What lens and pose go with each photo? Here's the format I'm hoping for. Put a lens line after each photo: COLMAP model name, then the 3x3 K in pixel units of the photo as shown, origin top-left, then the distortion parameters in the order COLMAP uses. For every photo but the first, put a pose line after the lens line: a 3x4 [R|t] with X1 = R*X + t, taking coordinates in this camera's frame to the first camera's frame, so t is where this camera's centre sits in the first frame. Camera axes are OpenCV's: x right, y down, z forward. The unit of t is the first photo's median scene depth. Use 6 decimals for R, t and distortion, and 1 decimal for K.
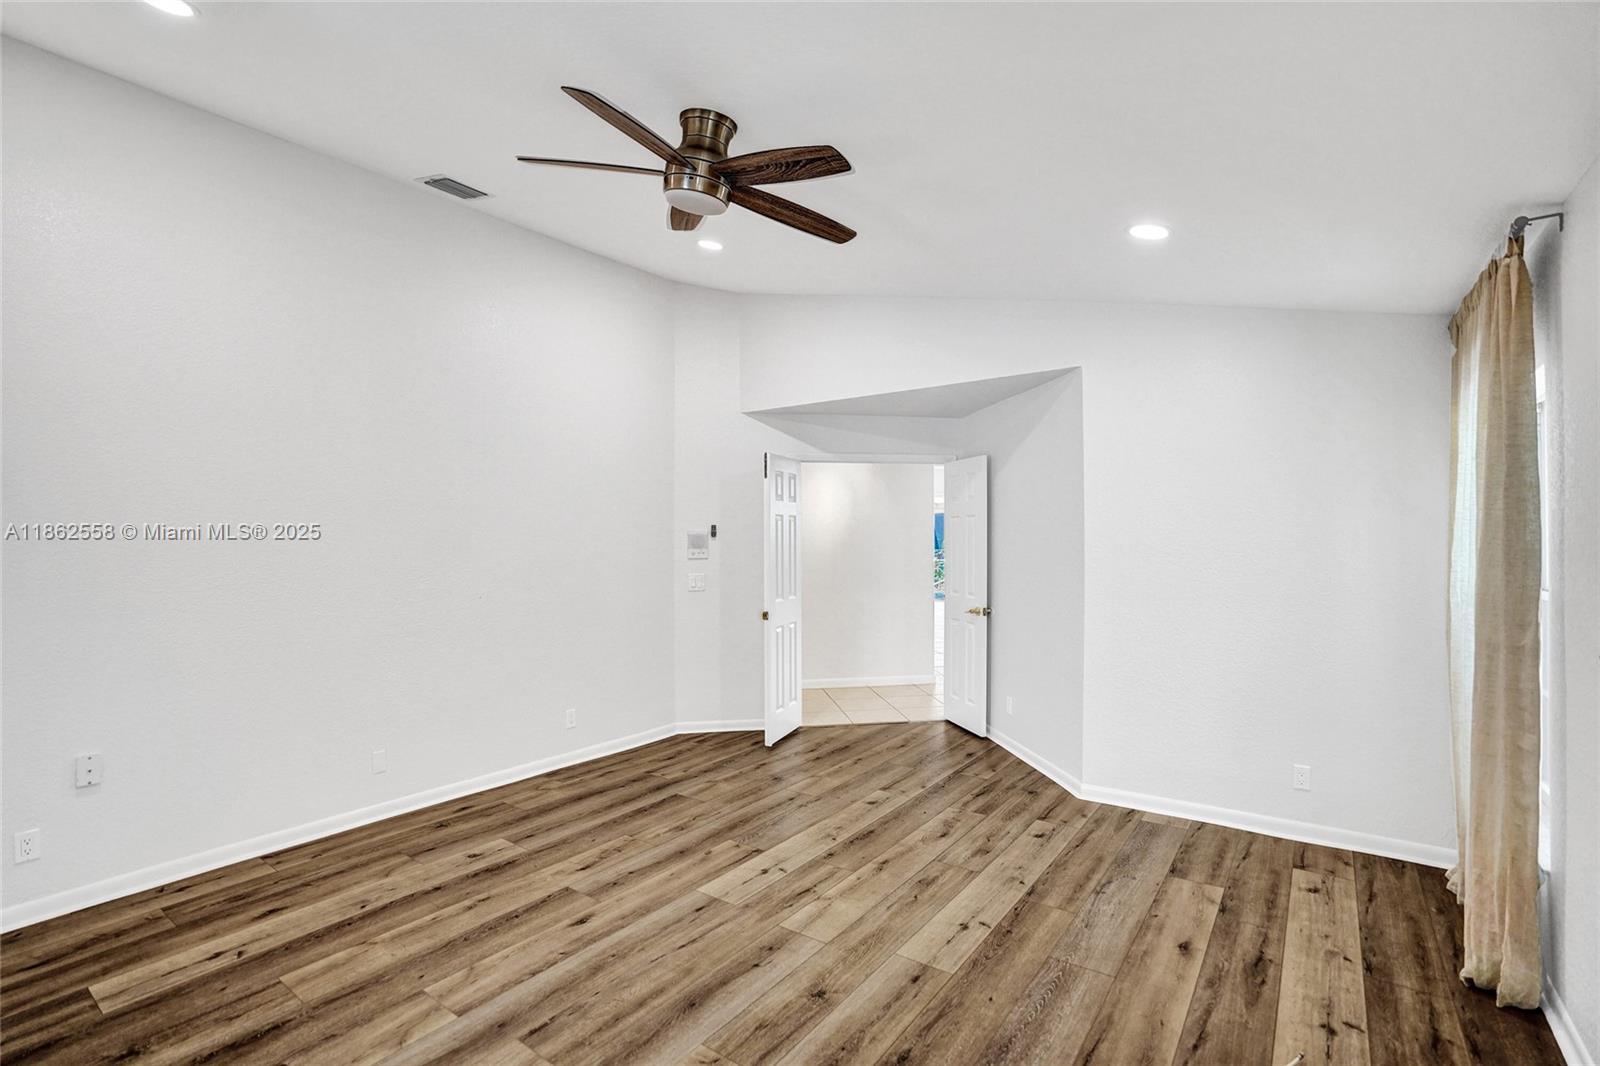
lens RADIAL K [[744.9, 0, 800.0], [0, 744.9, 533.0], [0, 0, 1]] dist [-0.069775, 0.028310]
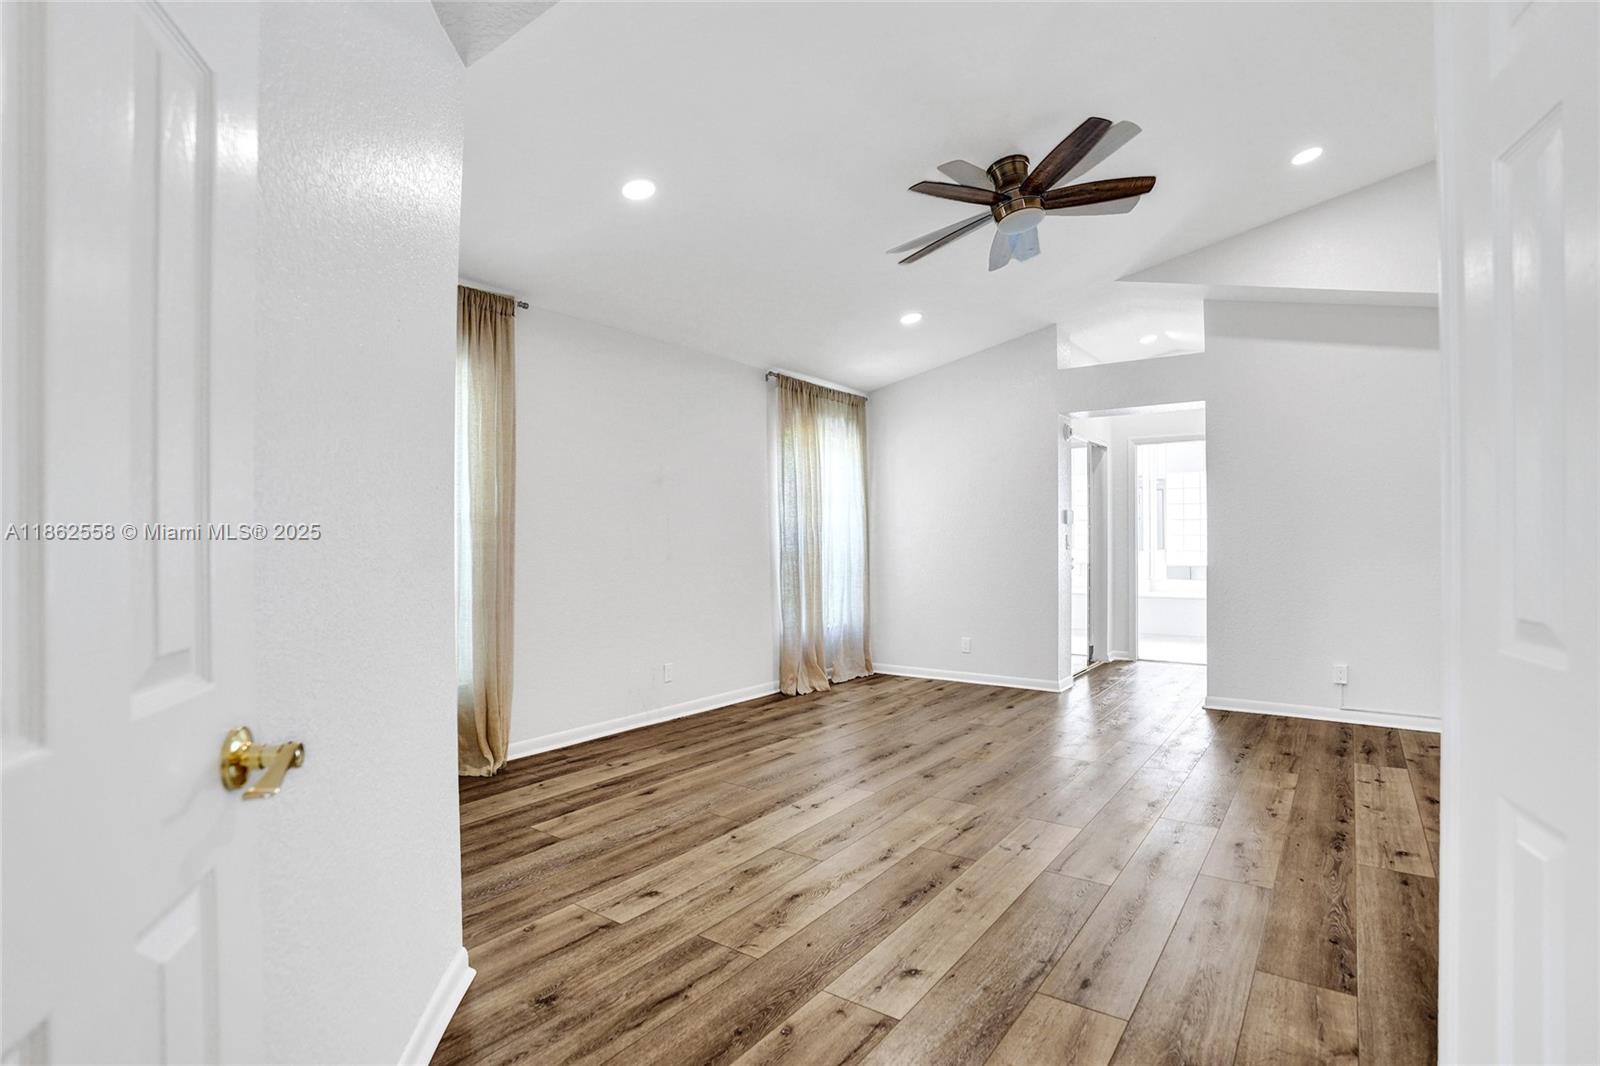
lens RADIAL K [[787.1, 0, 793.0], [0, 787.1, 536.0], [0, 0, 1]] dist [-0.069169, 0.028461]
pose [[-0.999978, 0.006537, 0.001210, 0.219750], [0.006527, 0.999946, -0.008061, 0.107800], [-0.001263, -0.008053, -0.999967, 1.922685]]
